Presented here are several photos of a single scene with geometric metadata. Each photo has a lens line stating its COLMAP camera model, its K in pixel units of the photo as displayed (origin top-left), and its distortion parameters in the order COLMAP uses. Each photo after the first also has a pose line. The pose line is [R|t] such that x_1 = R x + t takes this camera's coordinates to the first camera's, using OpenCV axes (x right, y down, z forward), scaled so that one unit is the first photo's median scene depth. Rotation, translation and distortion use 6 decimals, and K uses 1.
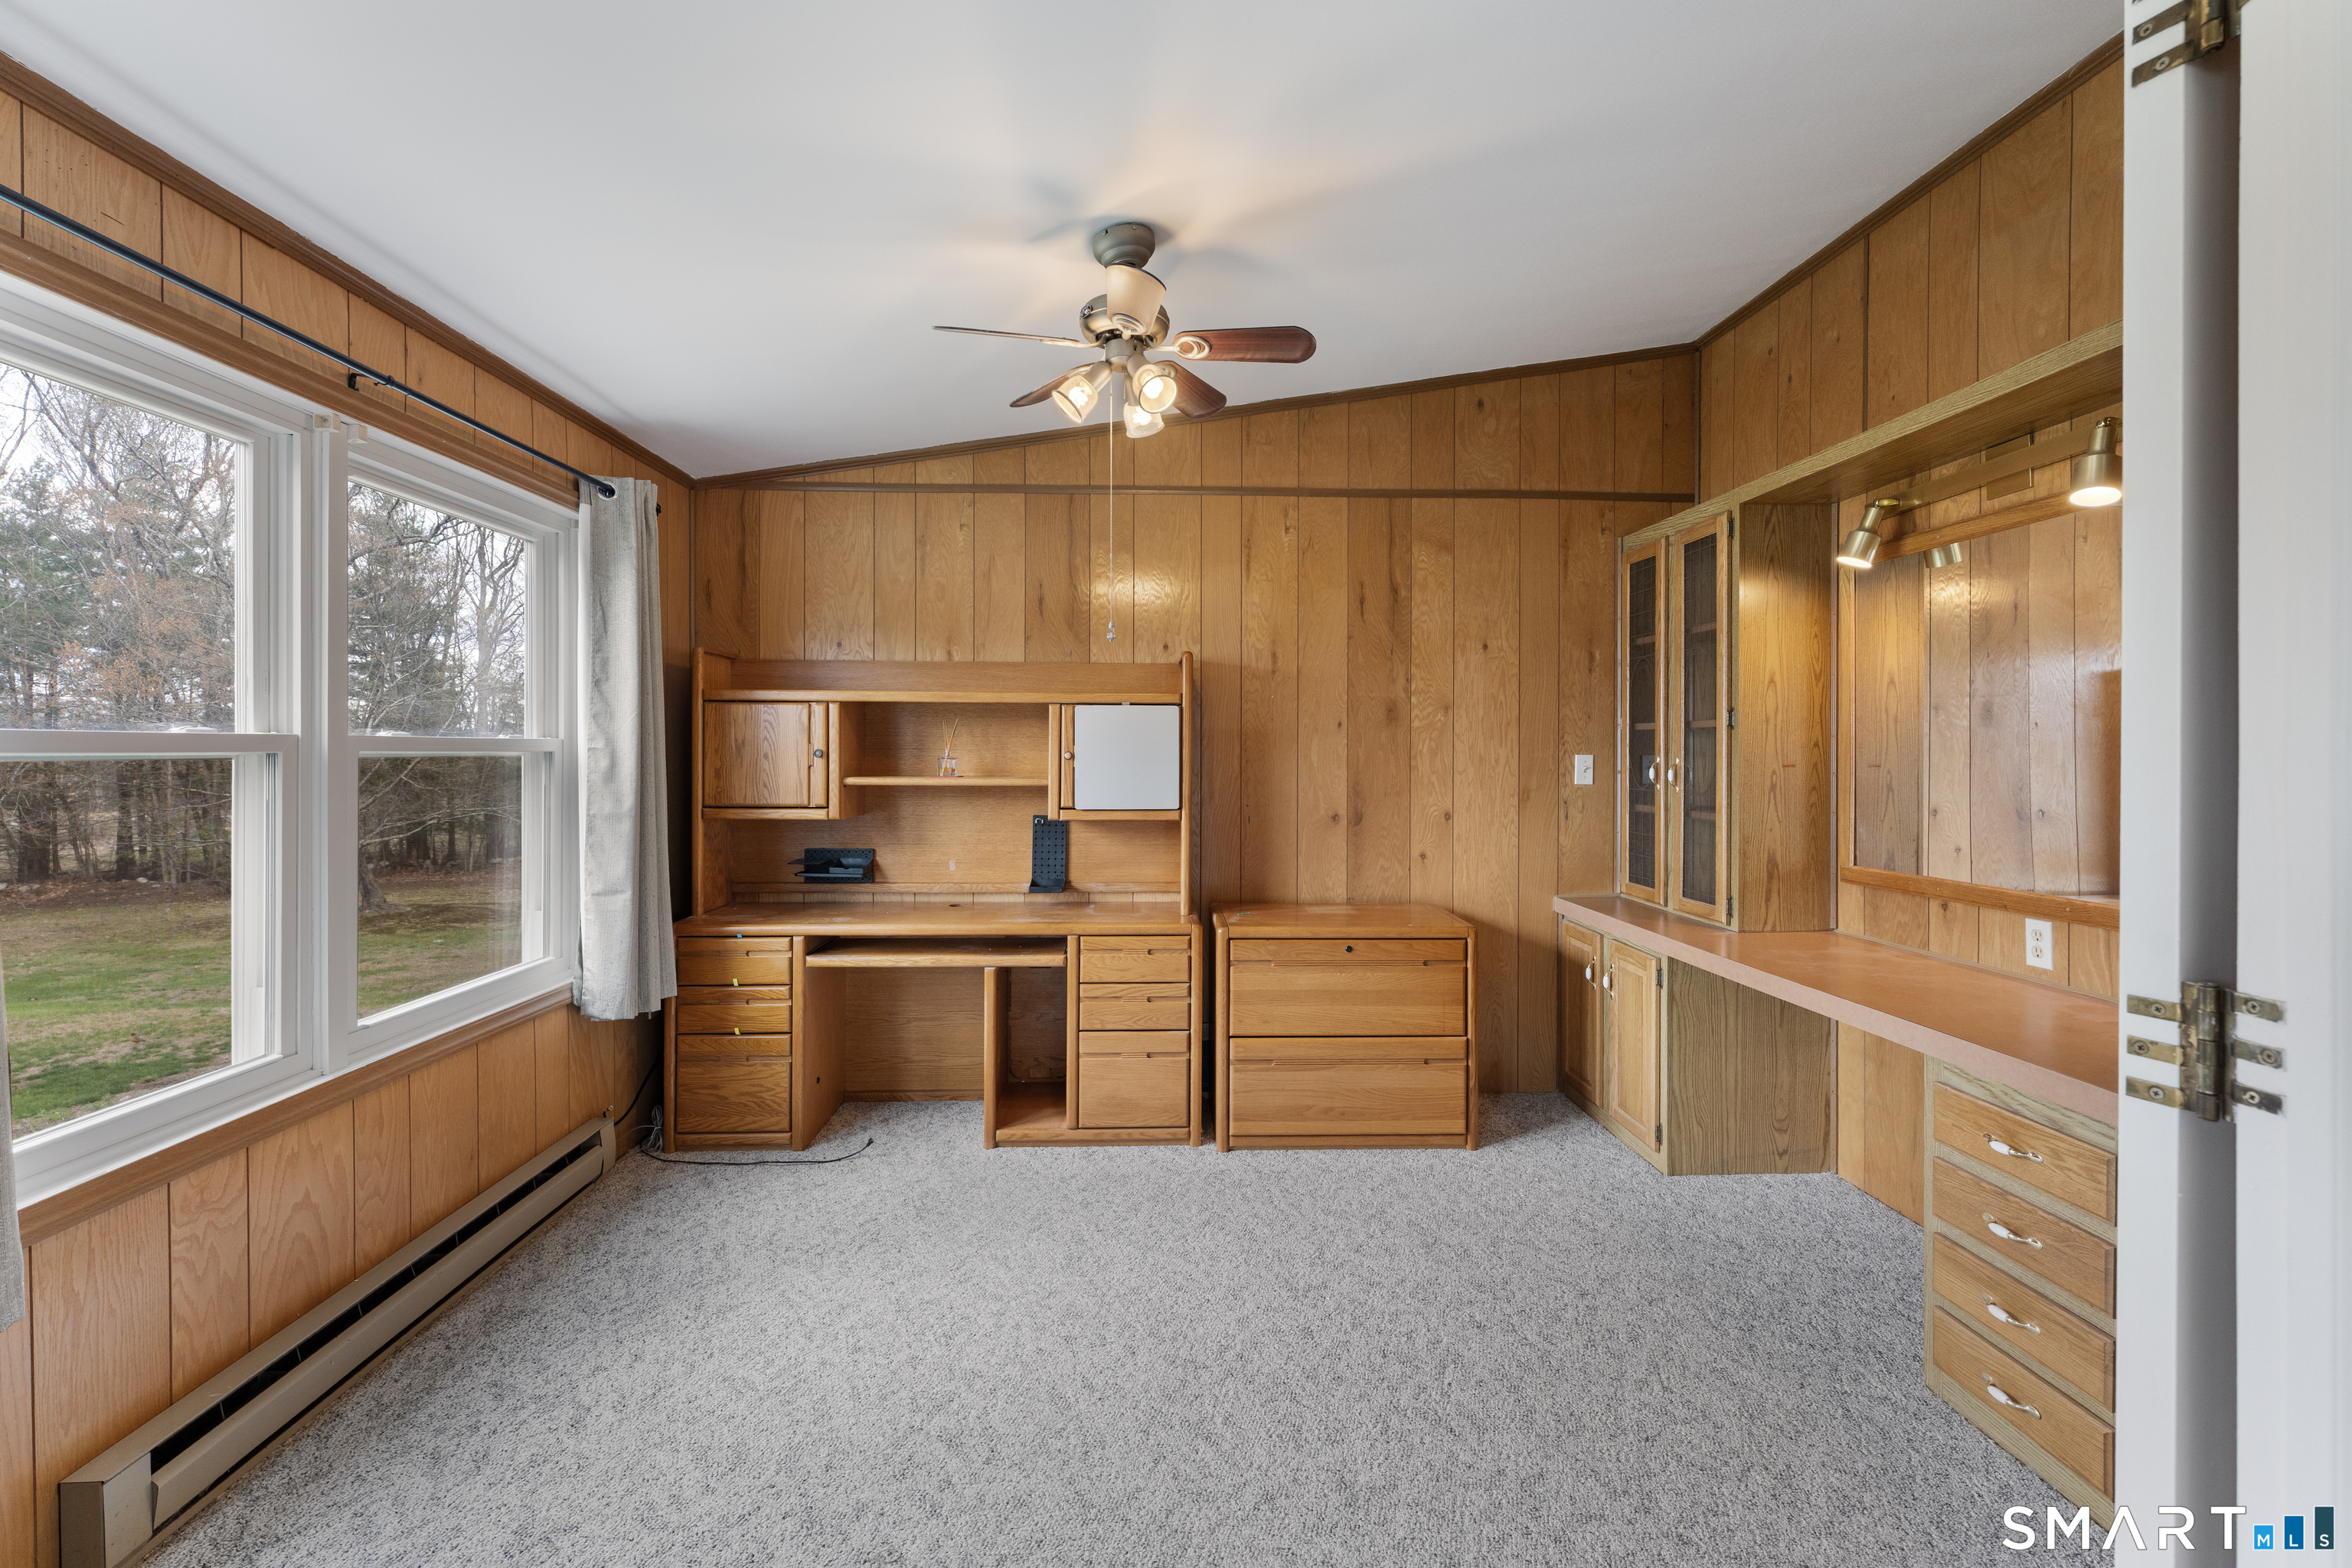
lens RADIAL K [[1023.7, 0, 1192.0], [0, 1023.7, 752.7], [0, 0, 1]] dist [-0.003068, -0.000046]
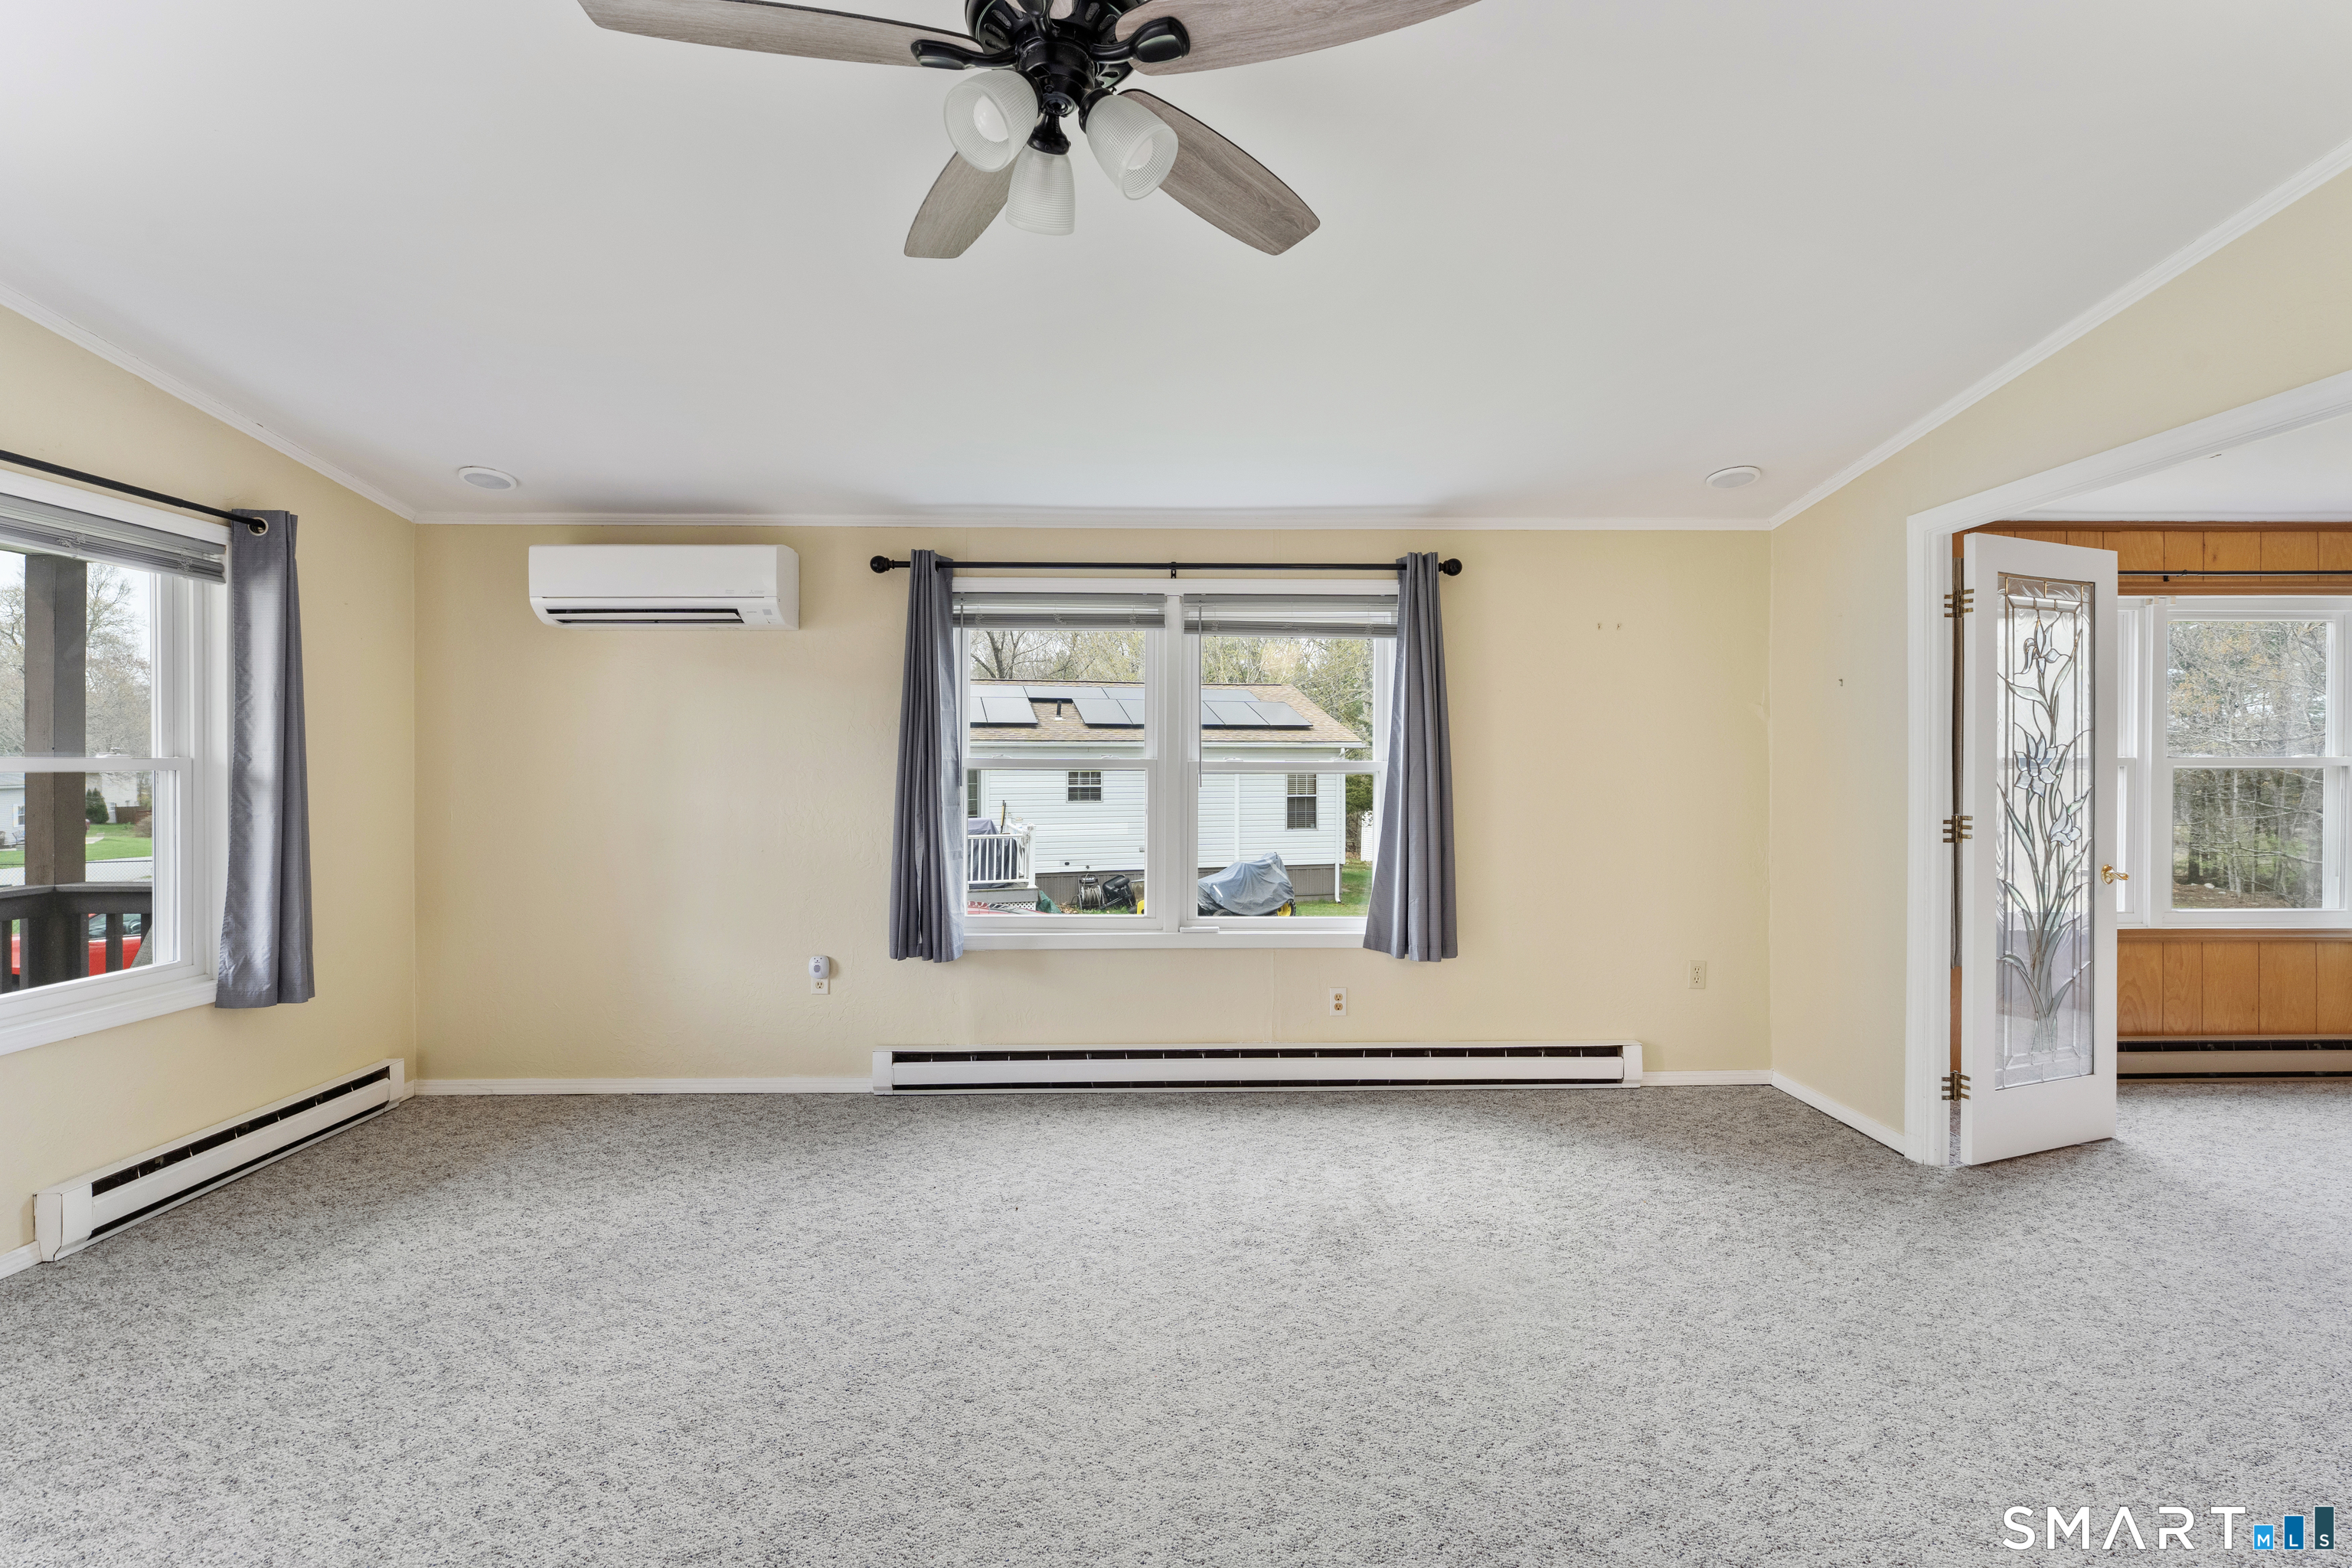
lens RADIAL K [[1023.7, 0, 1170.0], [0, 1023.7, 768.1], [0, 0, 1]] dist [-0.003068, -0.000046]
pose [[-0.034589, 0.002318, -0.999399, 0.789096], [-0.001631, 0.999996, 0.002376, 0.001103], [0.999400, 0.001712, -0.034585, -0.551824]]
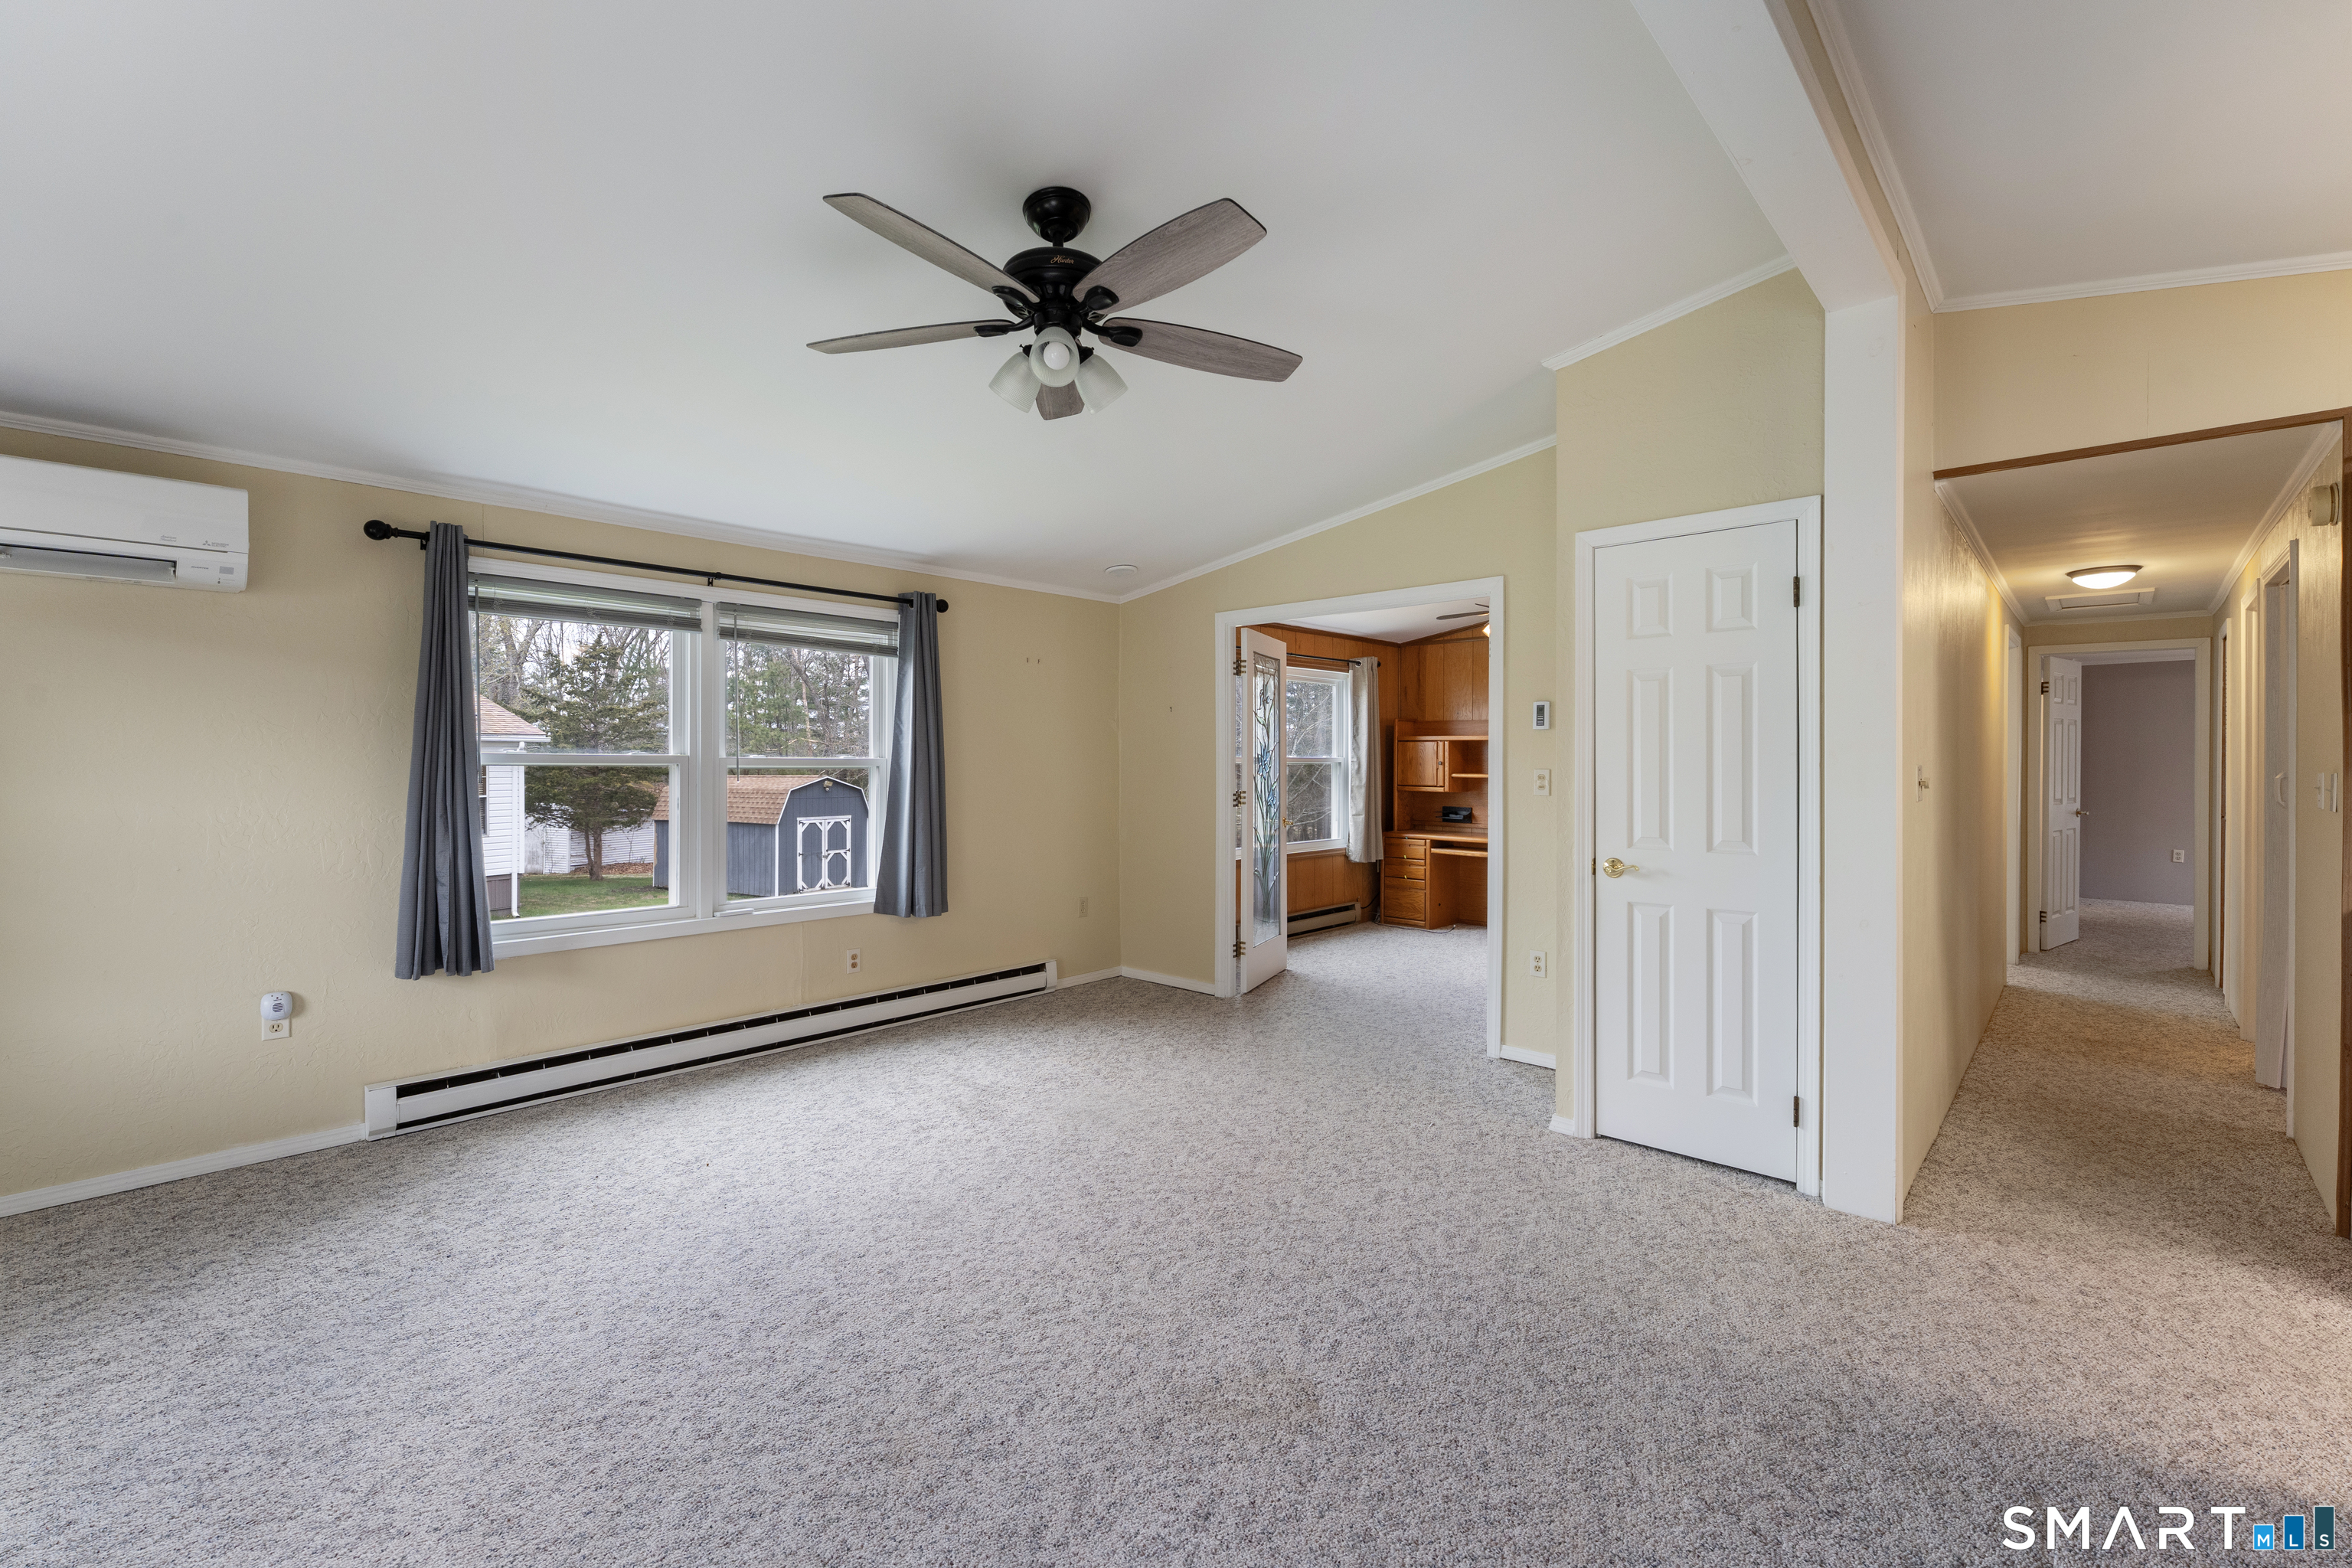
lens RADIAL K [[1023.7, 0, 1164.4], [0, 1023.7, 773.6], [0, 0, 1]] dist [-0.003068, -0.000046]
pose [[0.691681, 0.008370, -0.722155, 0.916320], [-0.001473, 0.999947, 0.010178, 0.002136], [0.722202, -0.005977, 0.691656, -1.100002]]
